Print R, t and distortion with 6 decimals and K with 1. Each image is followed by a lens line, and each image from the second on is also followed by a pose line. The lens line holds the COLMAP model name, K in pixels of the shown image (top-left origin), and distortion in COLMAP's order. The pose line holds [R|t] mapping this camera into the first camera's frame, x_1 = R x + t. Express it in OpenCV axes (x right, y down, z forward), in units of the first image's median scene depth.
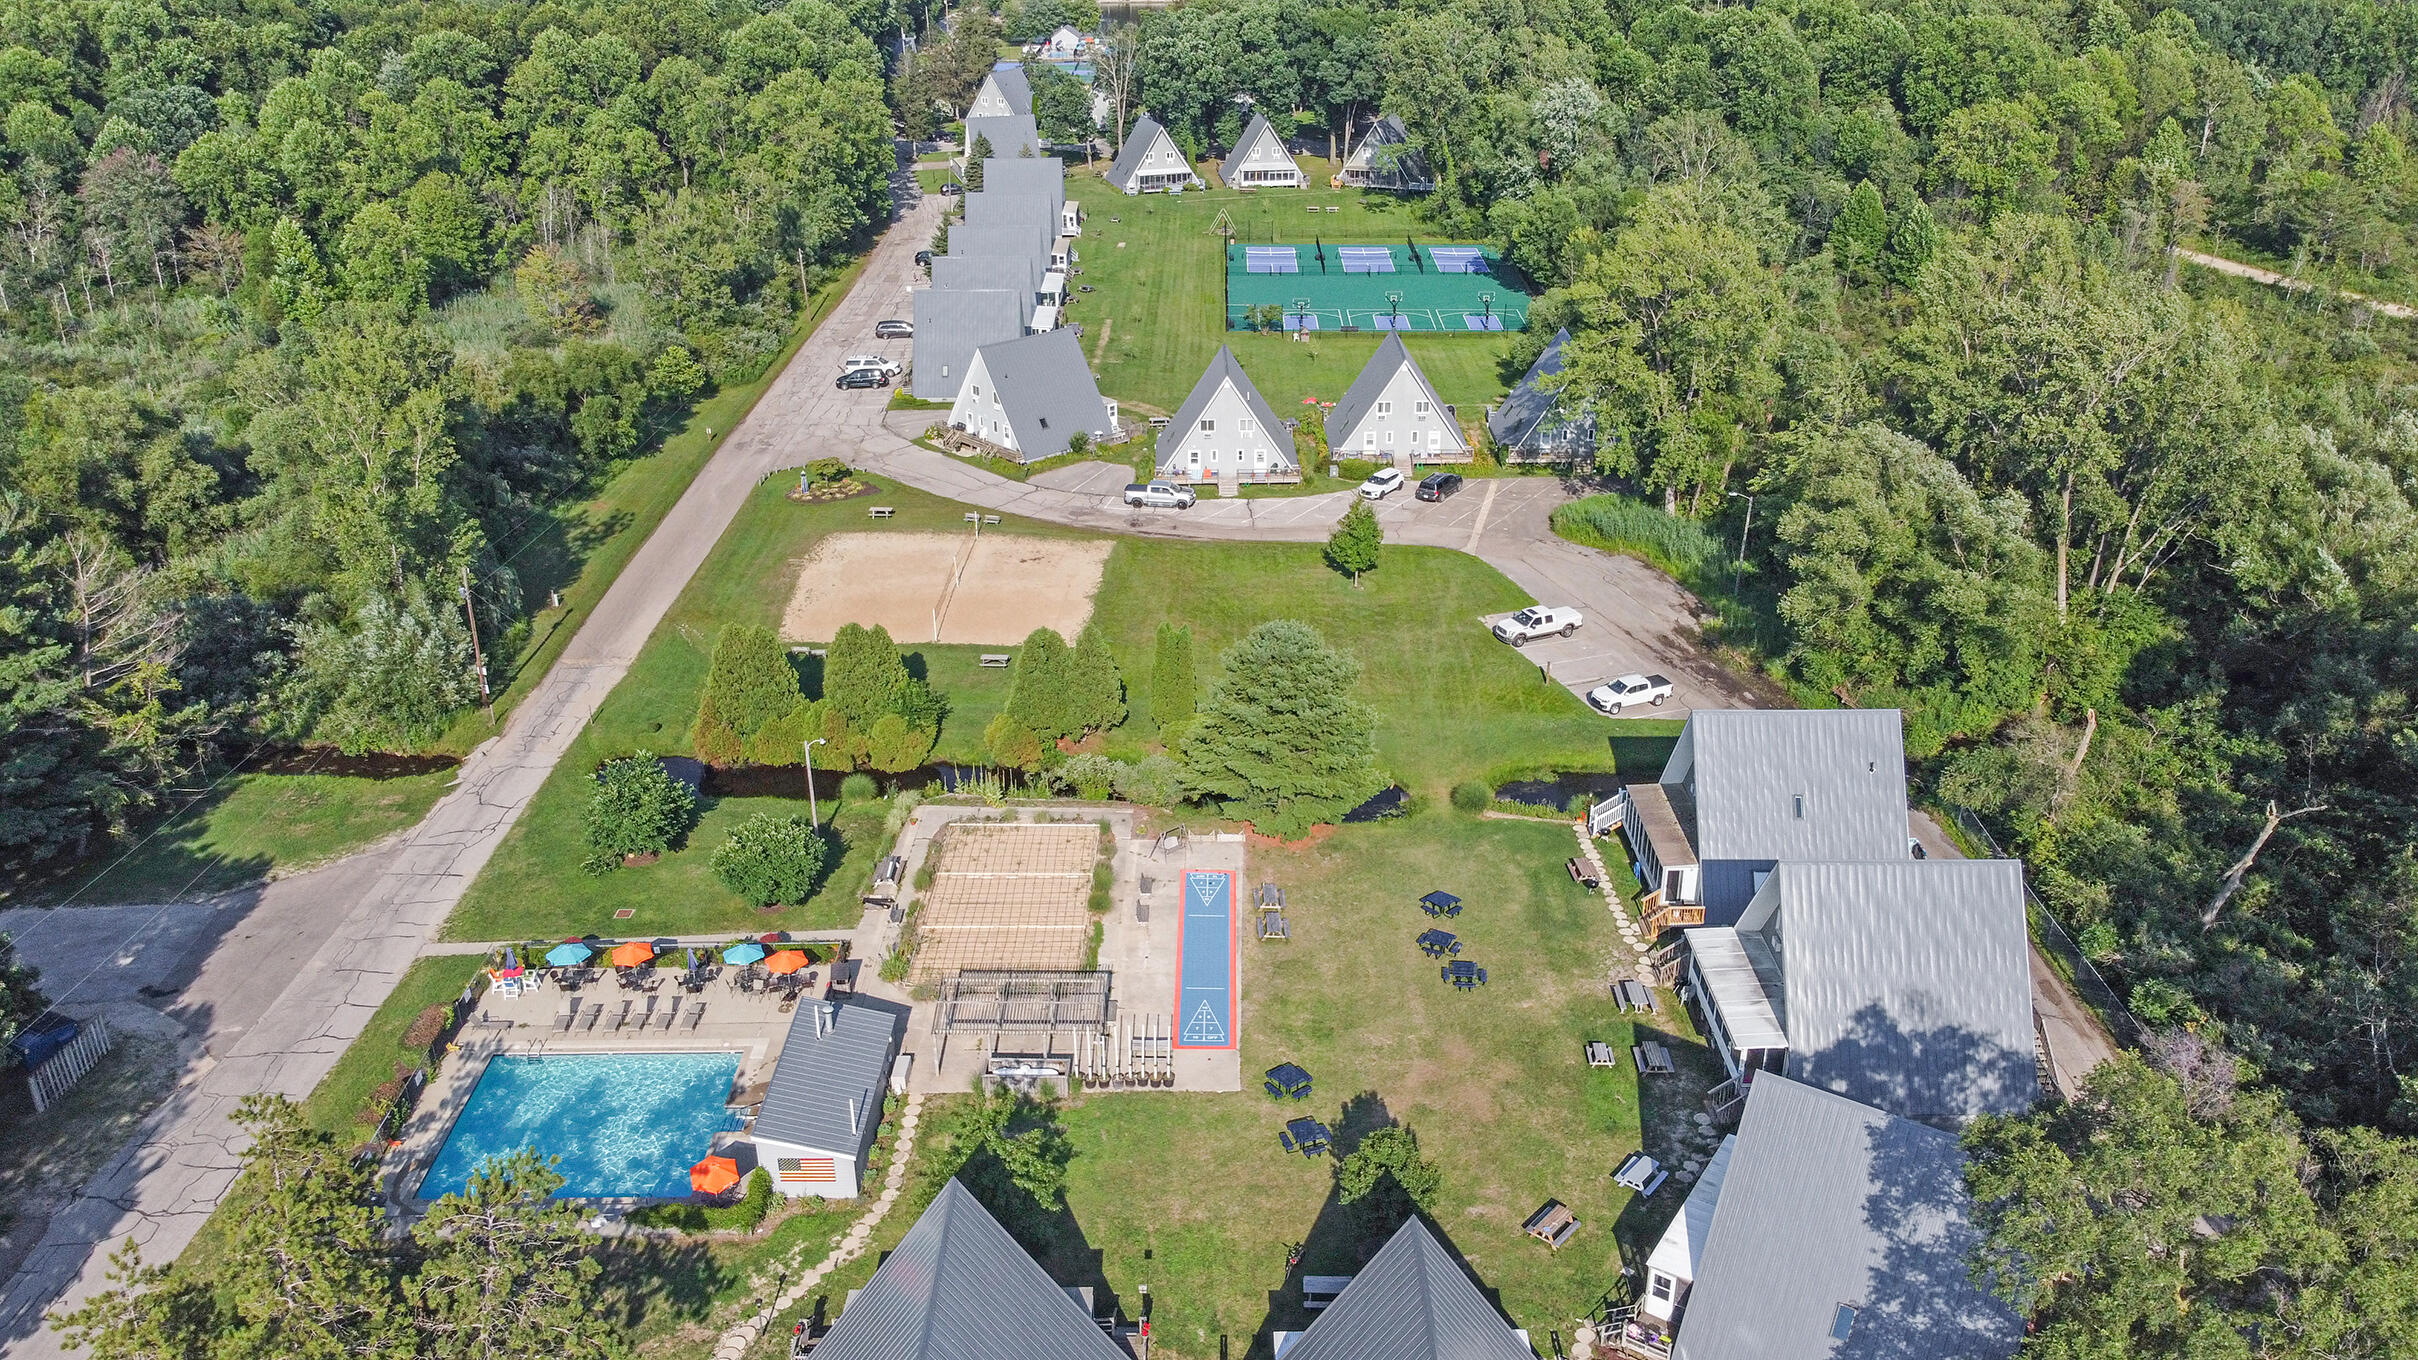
lens RADIAL K [[1895.6, 0, 1211.9], [0, 1895.6, 762.2], [0, 0, 1]] dist [0.000755, -0.001400]
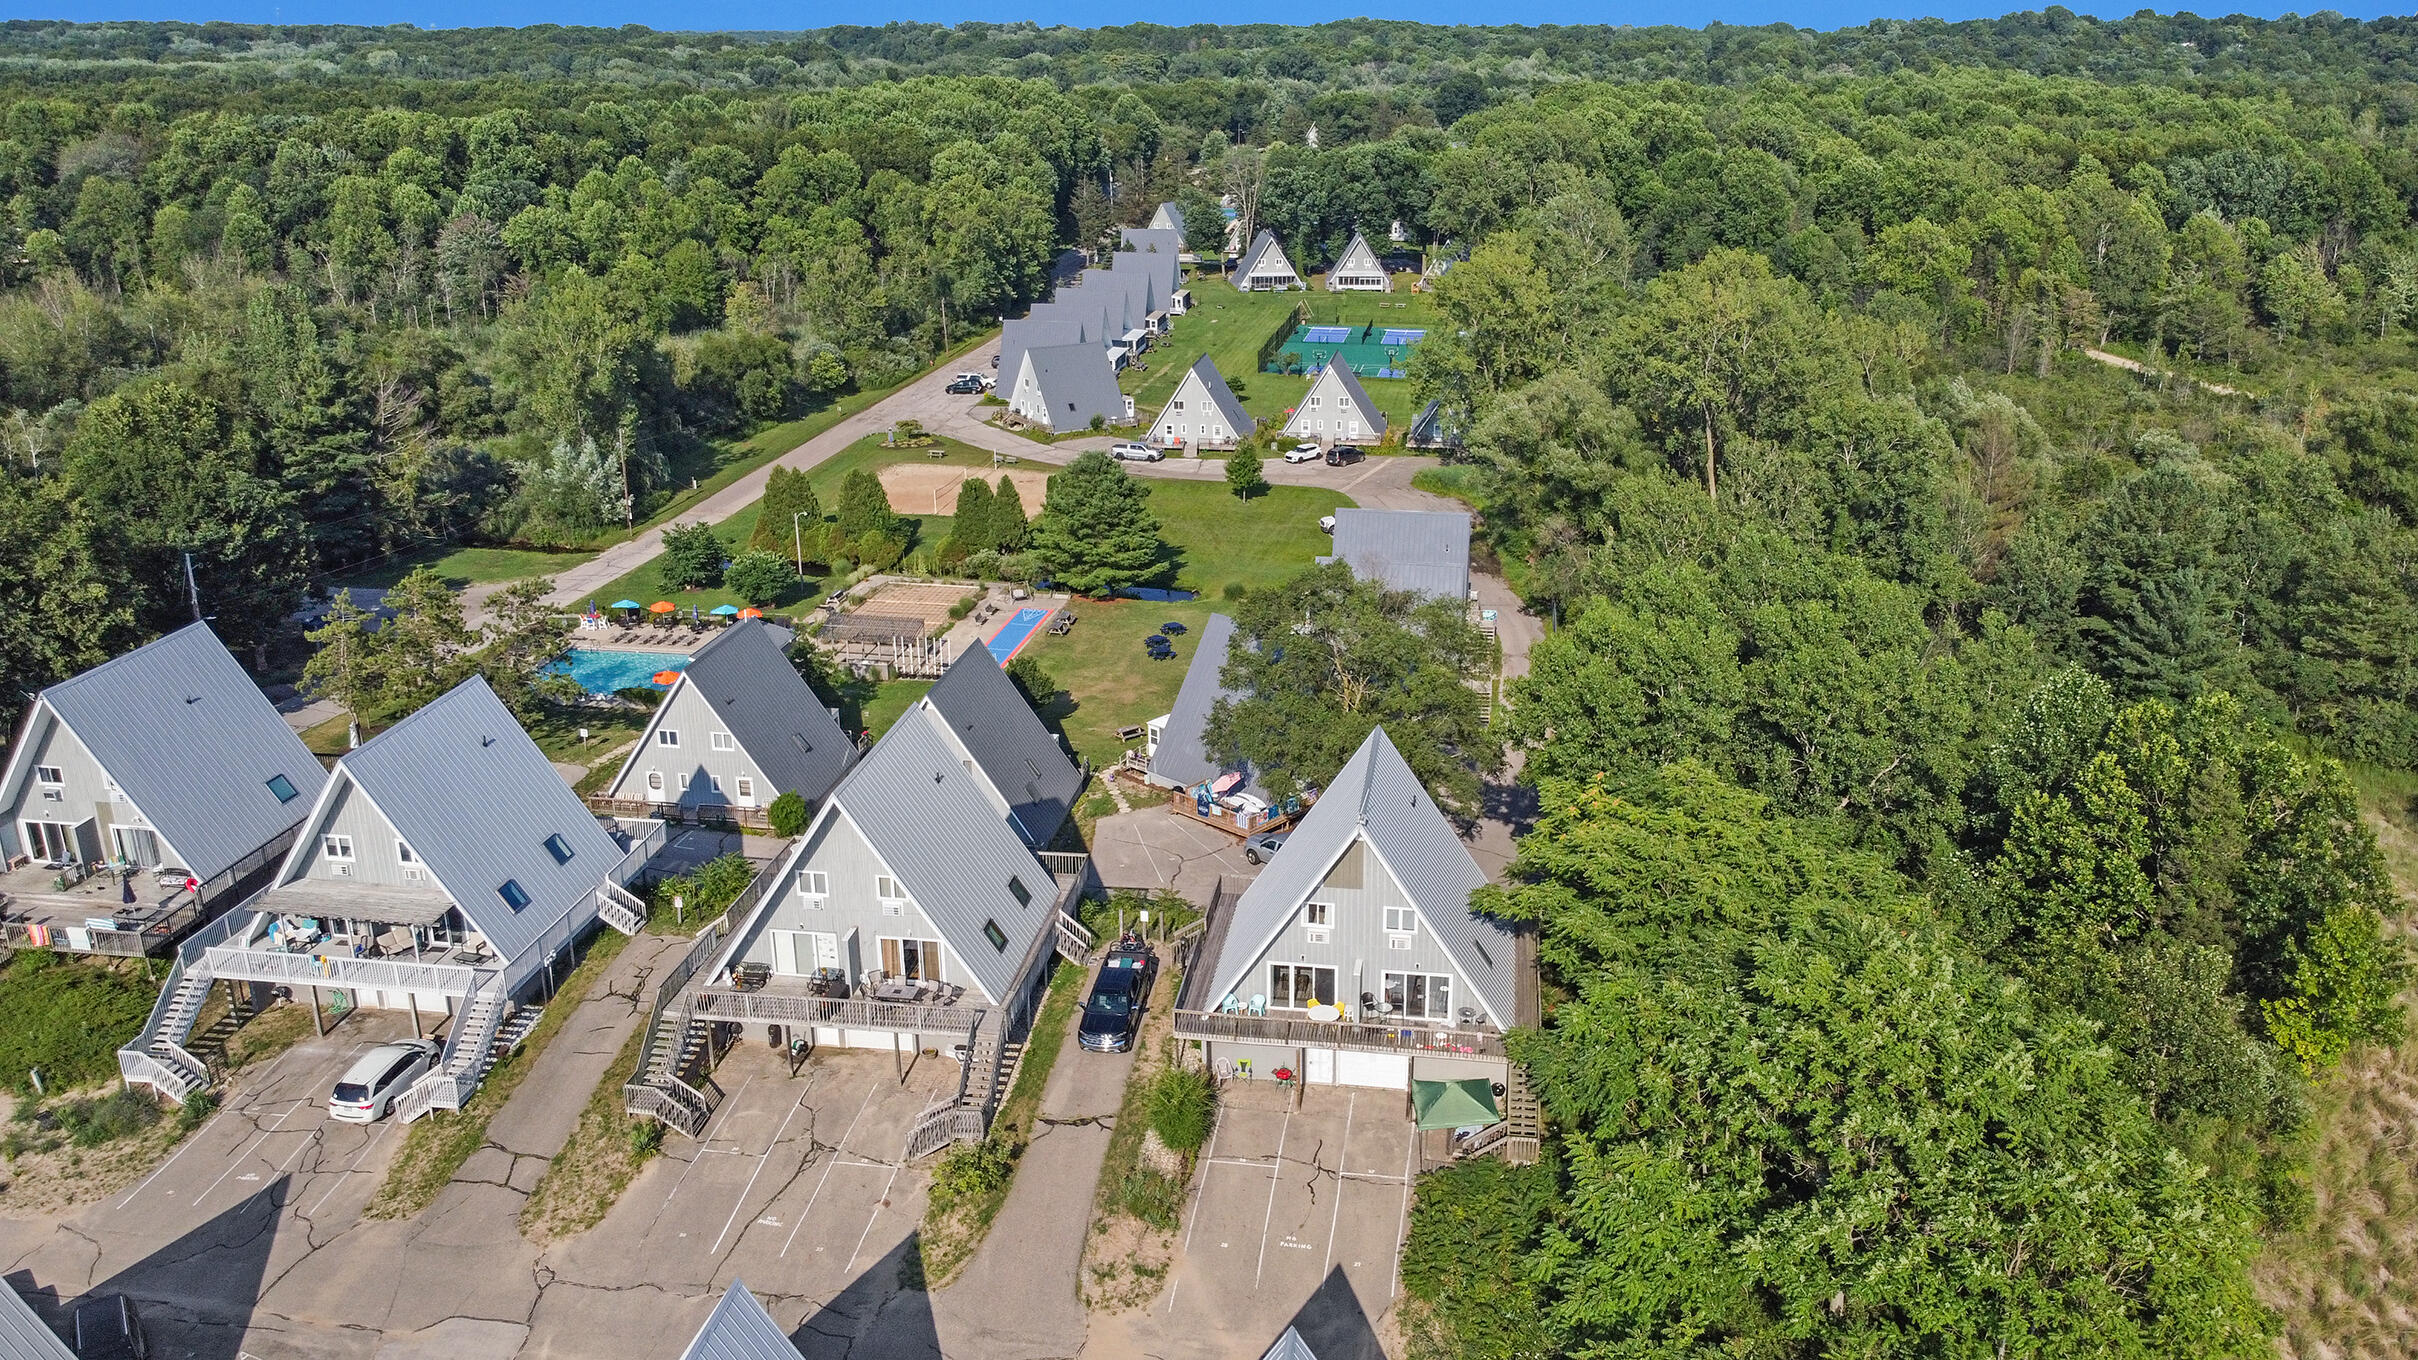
lens RADIAL K [[1895.6, 0, 1211.9], [0, 1895.6, 762.2], [0, 0, 1]] dist [0.000755, -0.001400]
pose [[0.987507, 0.068595, -0.141864, 0.217861], [-0.081443, 0.992889, -0.086827, 0.180565], [0.134899, 0.097296, 0.986071, -0.290845]]
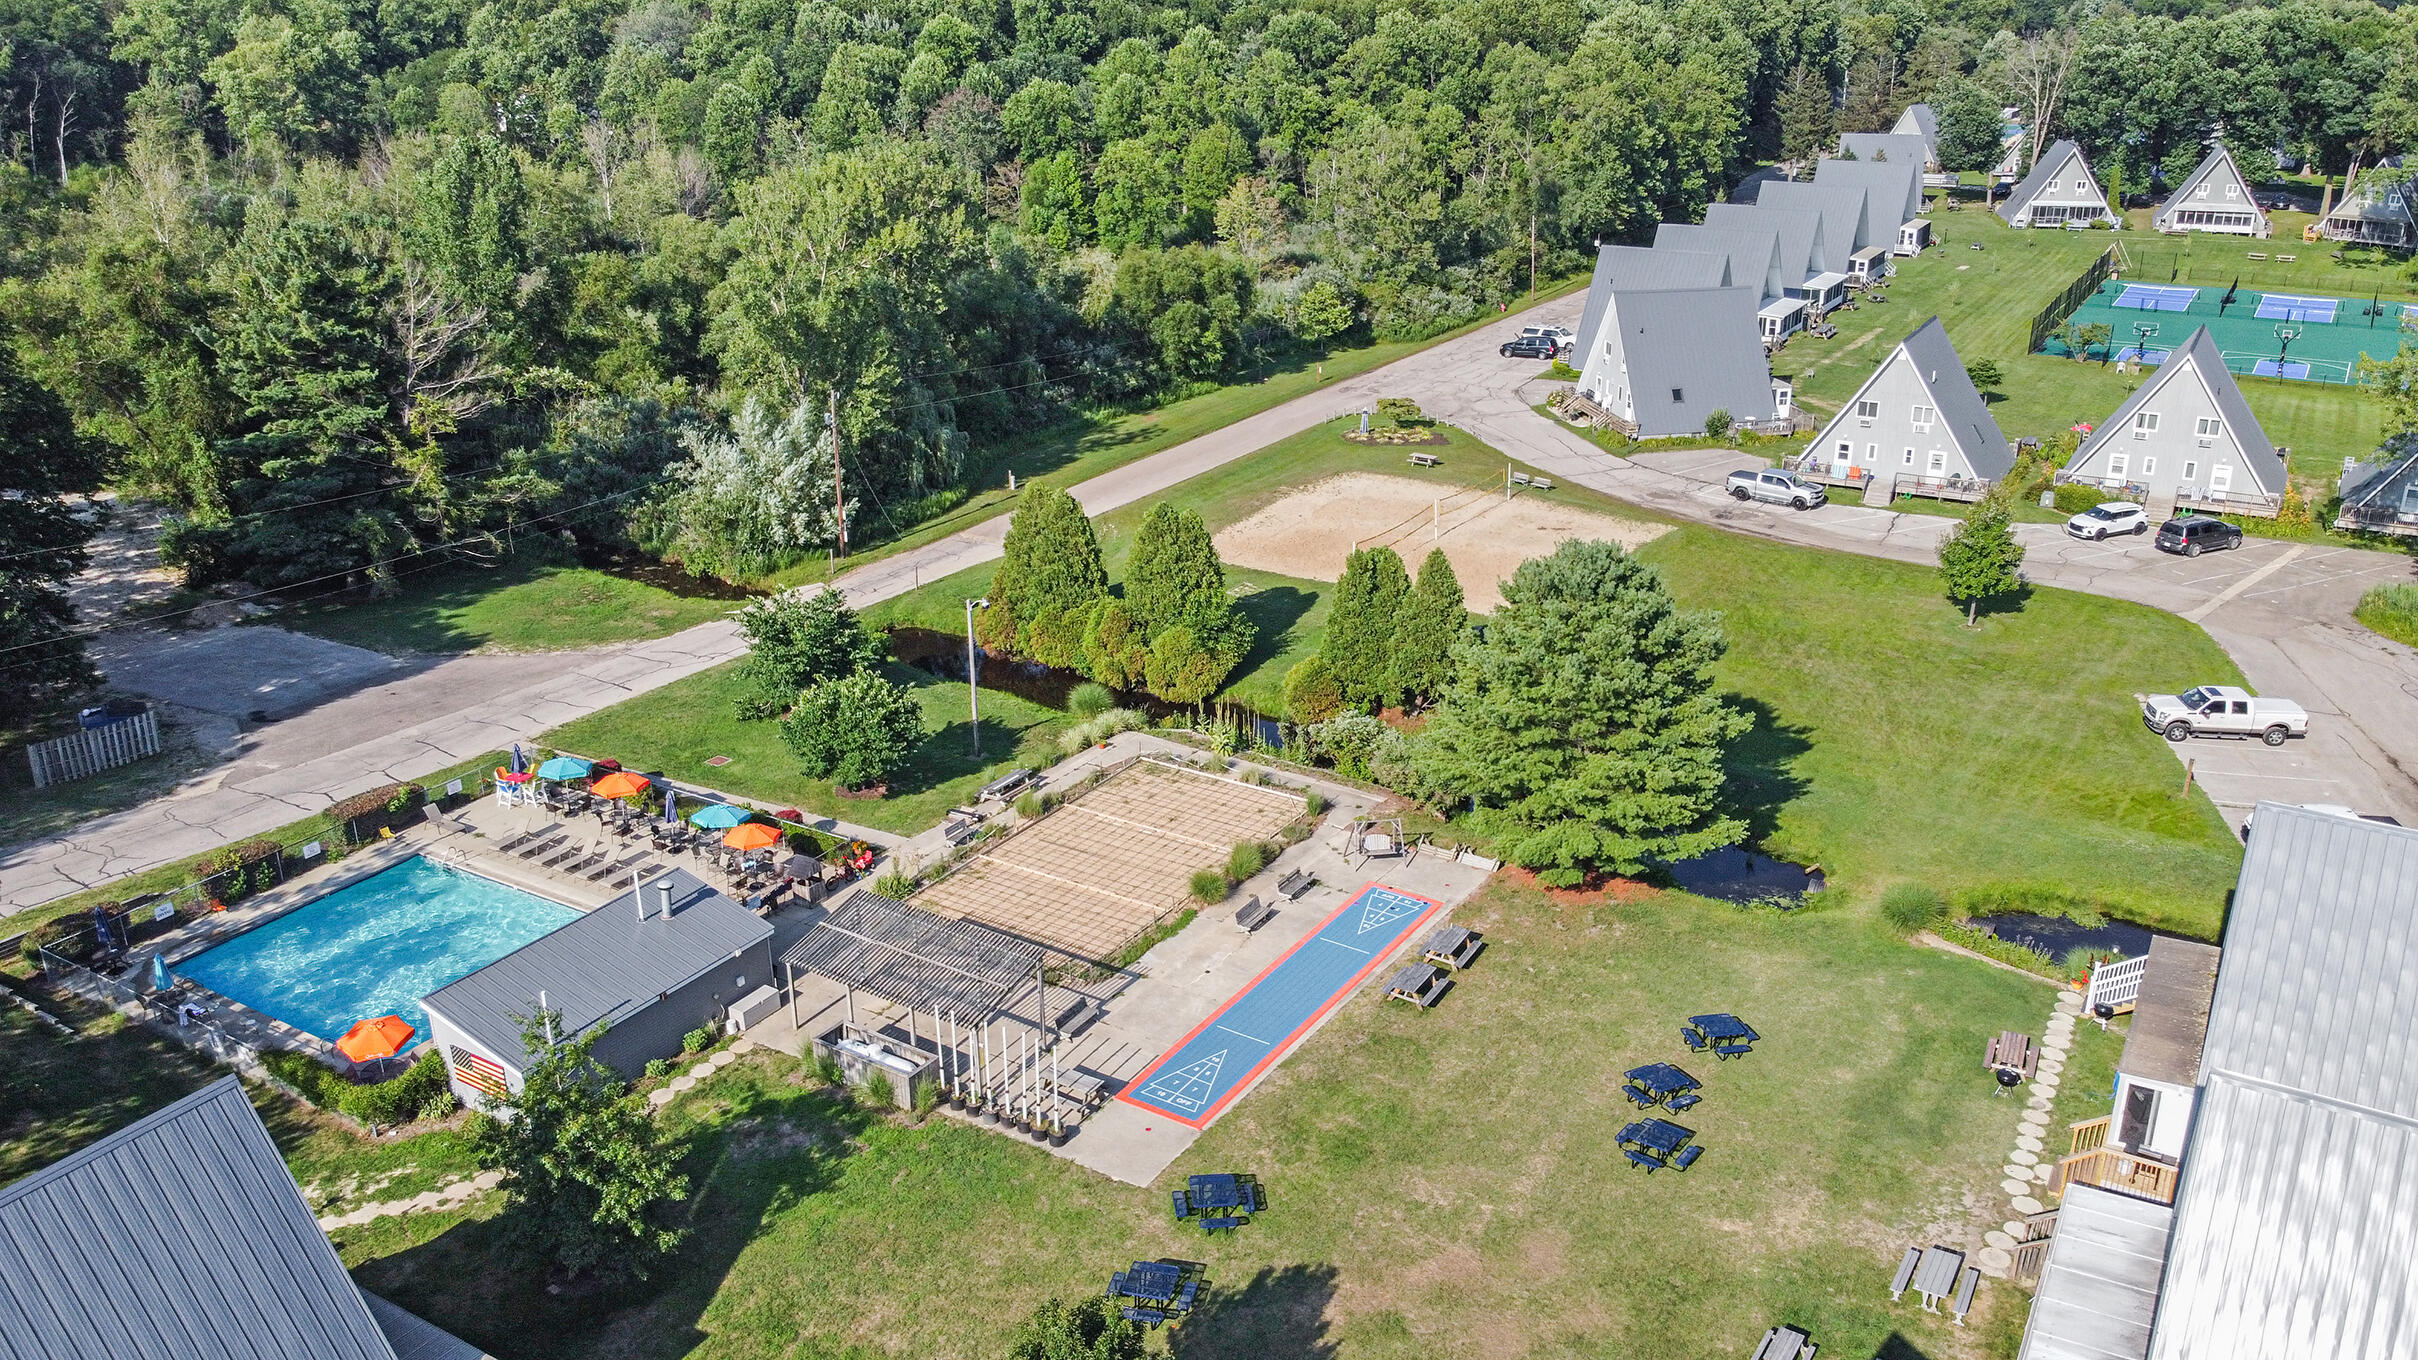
lens RADIAL K [[1891.6, 0, 1124.9], [0, 1891.6, 720.2], [0, 0, 1]] dist [-0.008493, -0.002353]
pose [[0.842451, 0.200713, -0.499990, 0.138268], [-0.239222, 0.970873, -0.013331, 0.018380], [0.482752, 0.130839, 0.865928, 0.223387]]
